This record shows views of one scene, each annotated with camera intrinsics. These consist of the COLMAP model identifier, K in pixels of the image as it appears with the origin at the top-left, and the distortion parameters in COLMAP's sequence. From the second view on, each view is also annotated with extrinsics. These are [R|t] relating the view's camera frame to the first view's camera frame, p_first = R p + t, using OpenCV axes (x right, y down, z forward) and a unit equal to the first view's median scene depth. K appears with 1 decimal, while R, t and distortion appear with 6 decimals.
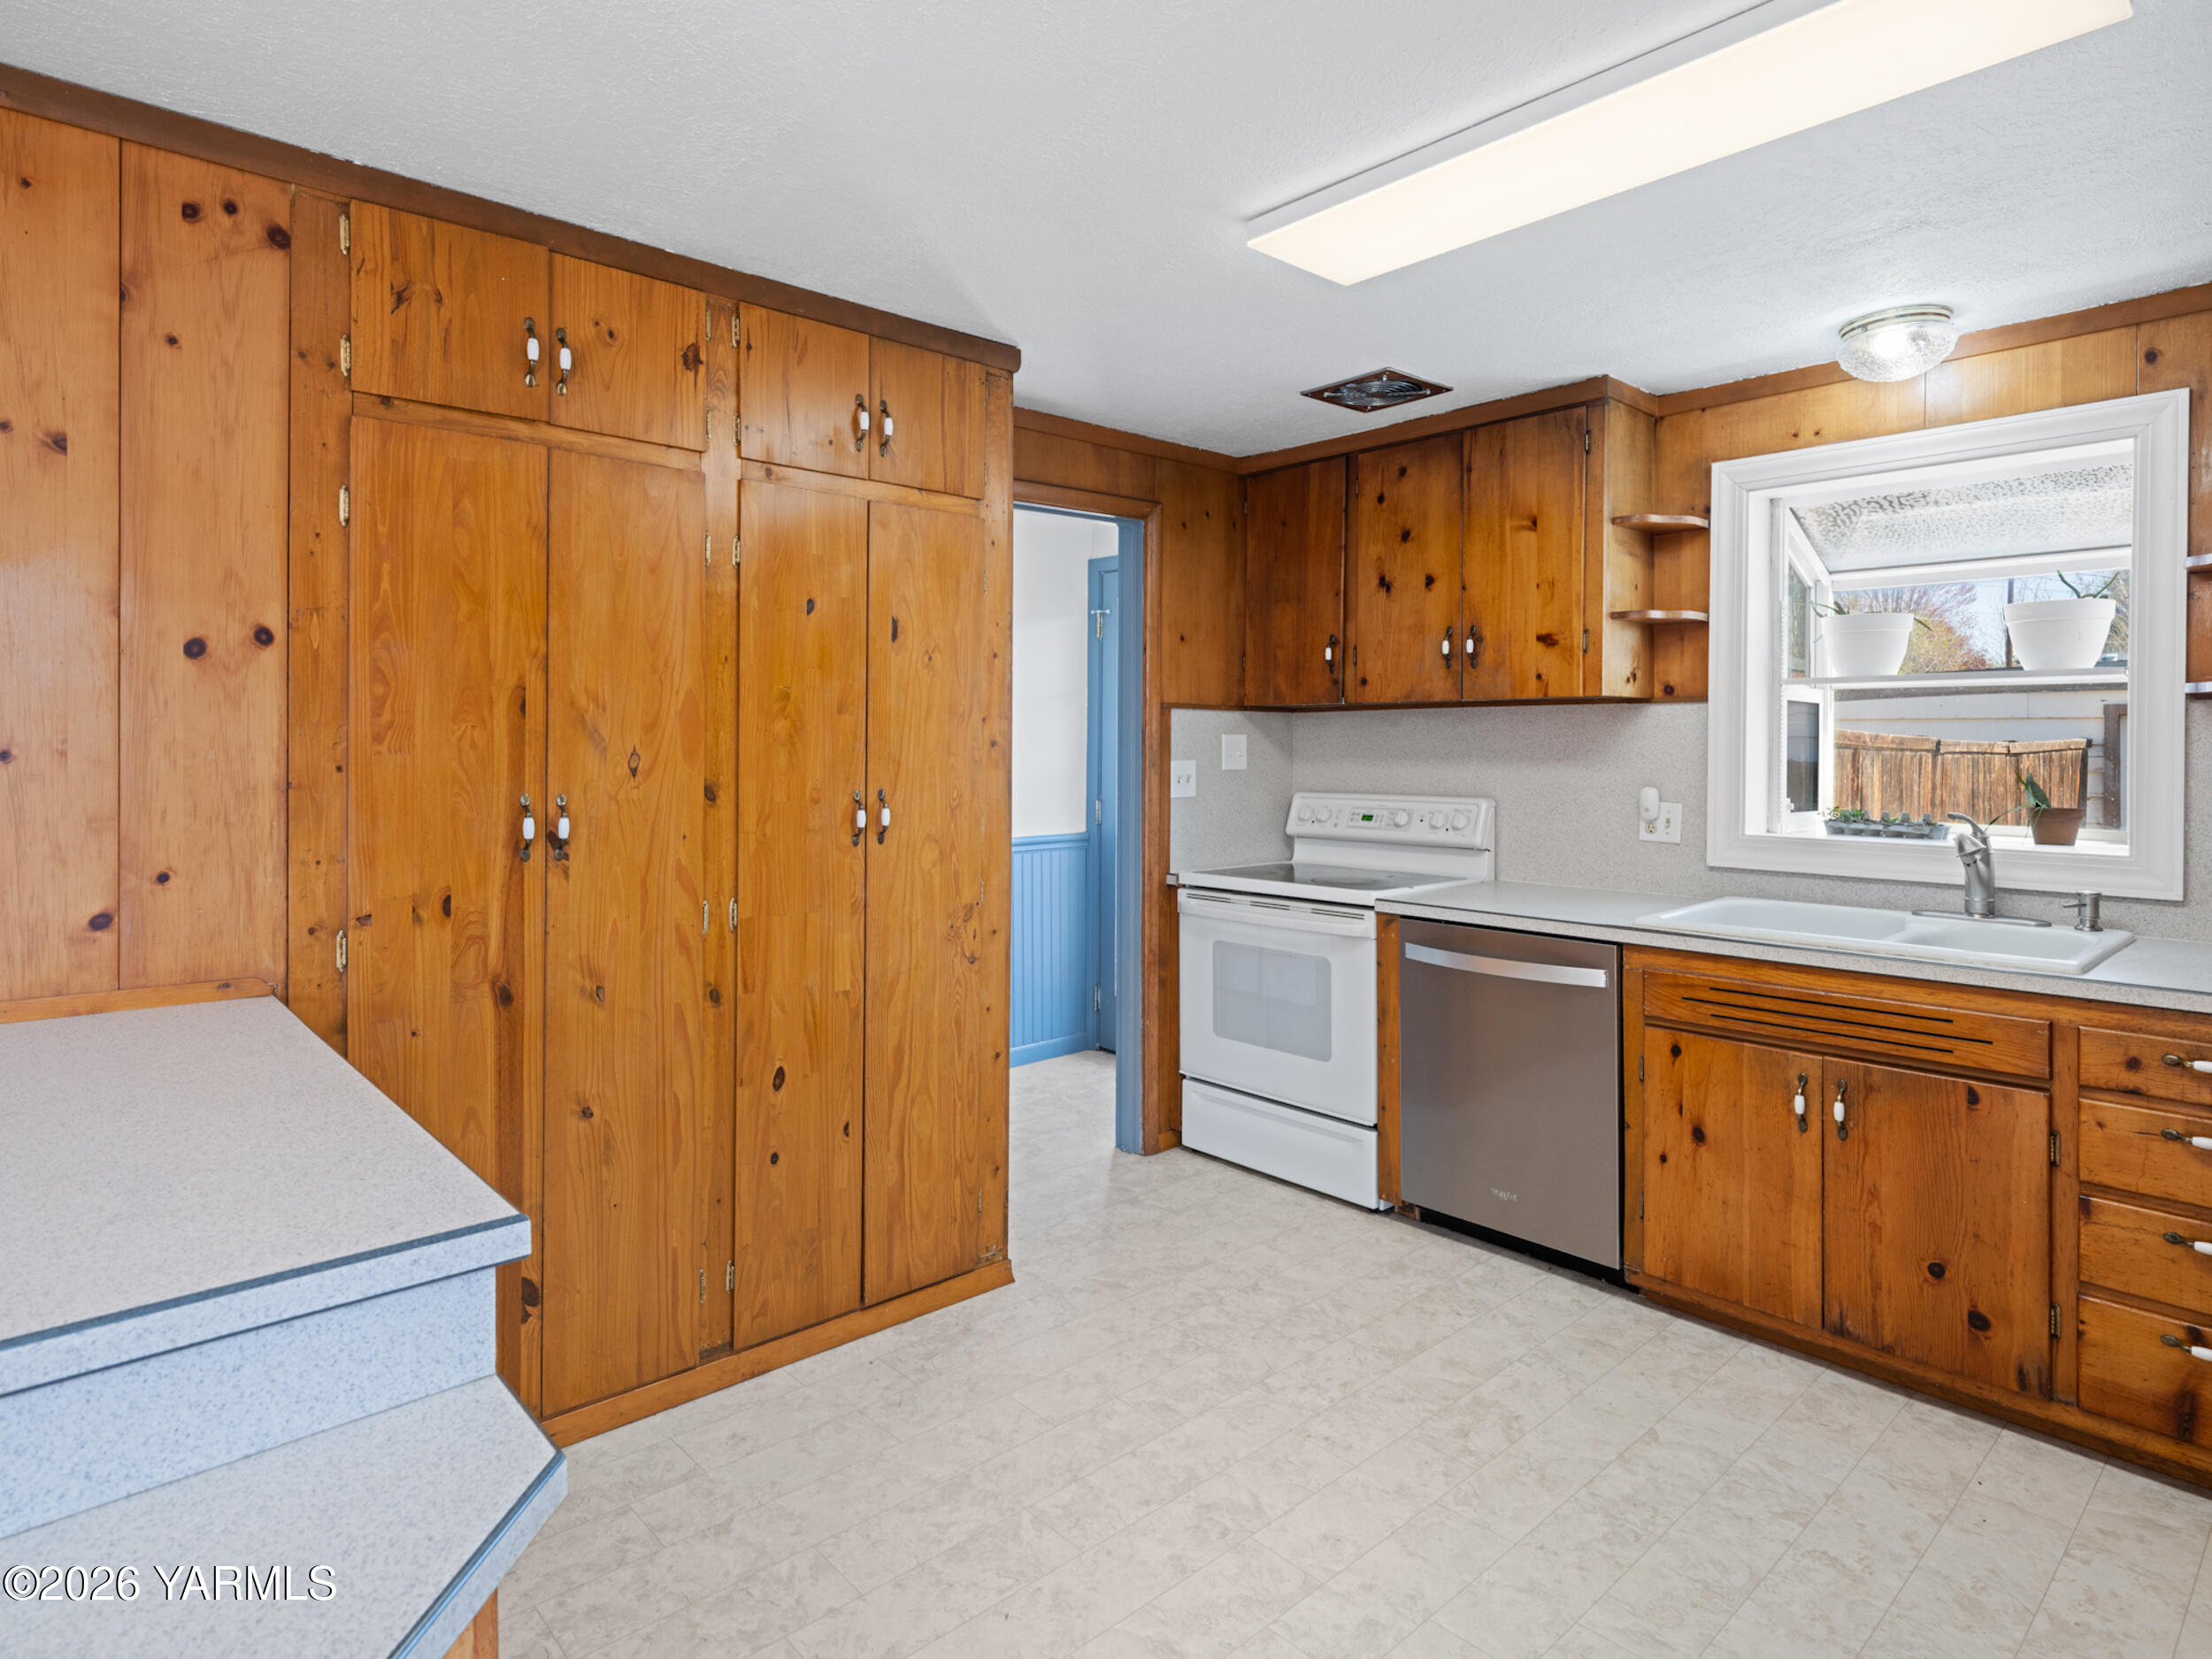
lens RADIAL K [[1236.9, 0, 1095.2], [0, 1236.9, 746.2], [0, 0, 1]] dist [0.005072, -0.002406]
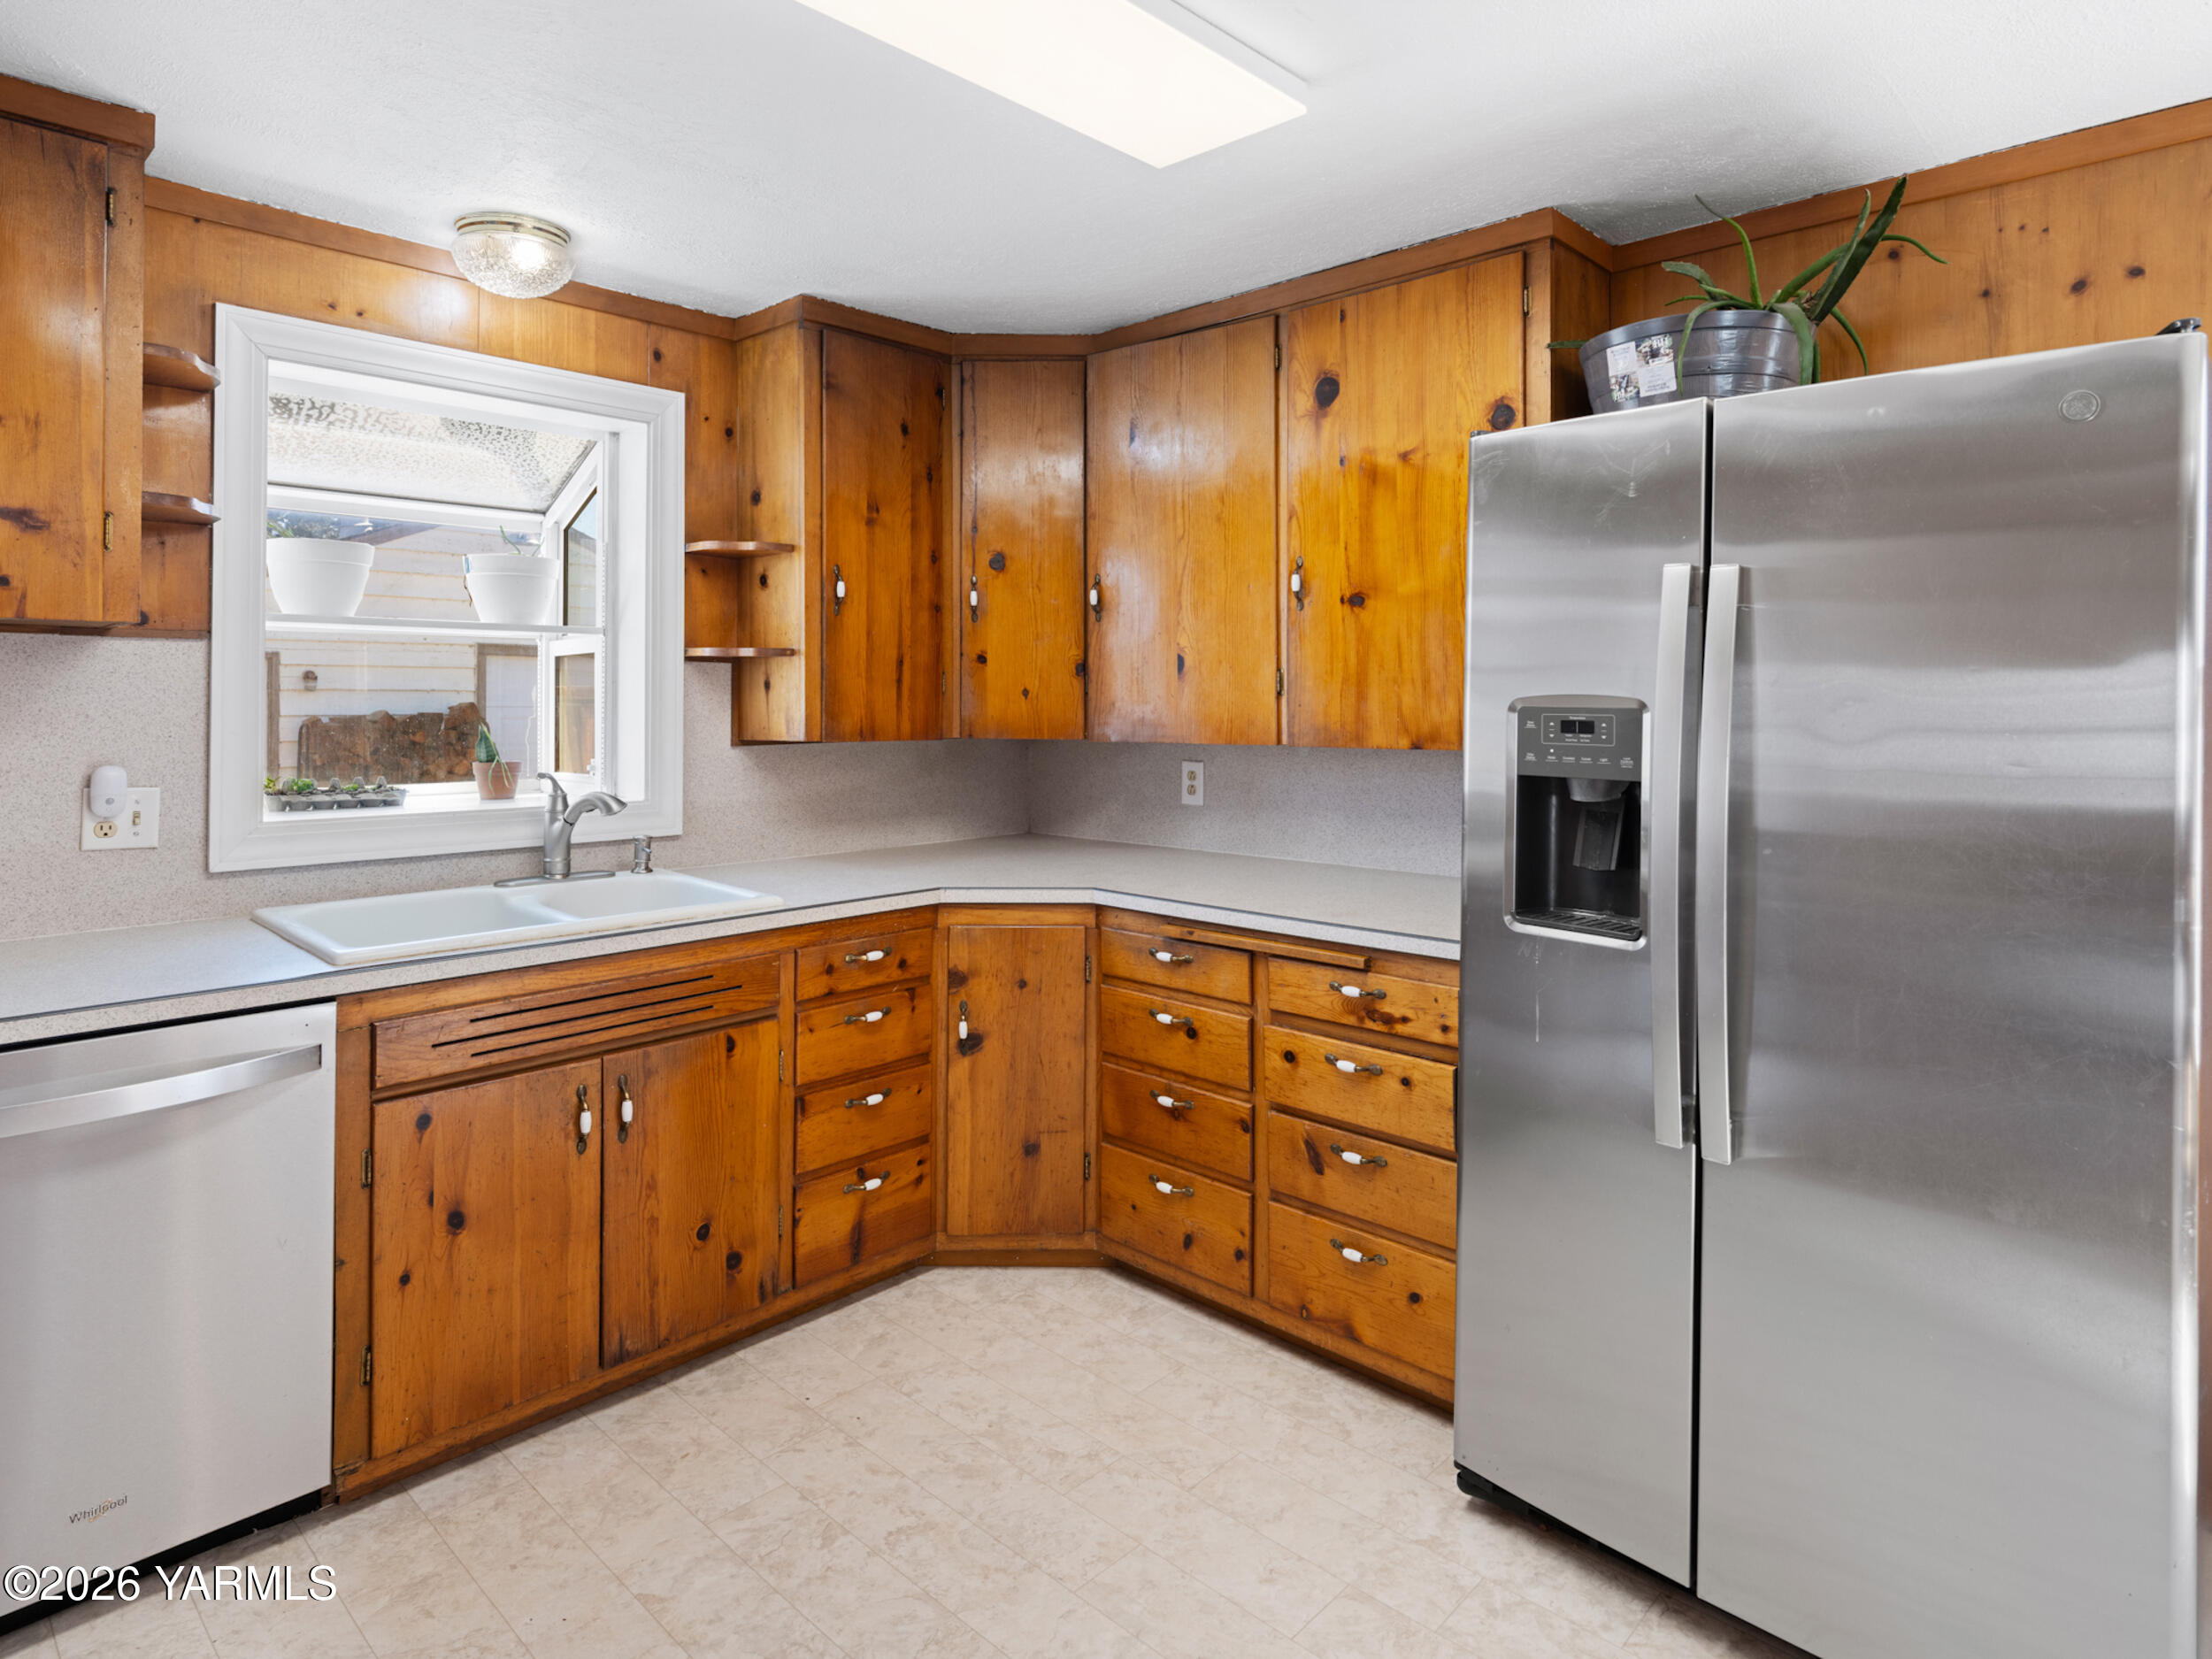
lens RADIAL K [[1236.9, 0, 1090.8], [0, 1236.9, 689.9], [0, 0, 1]] dist [0.005072, -0.002406]
pose [[-0.063239, 0.004024, 0.997990, -0.295294], [-0.000106, 0.999992, -0.004039, -0.005446], [-0.997998, -0.000361, -0.063238, 0.677029]]
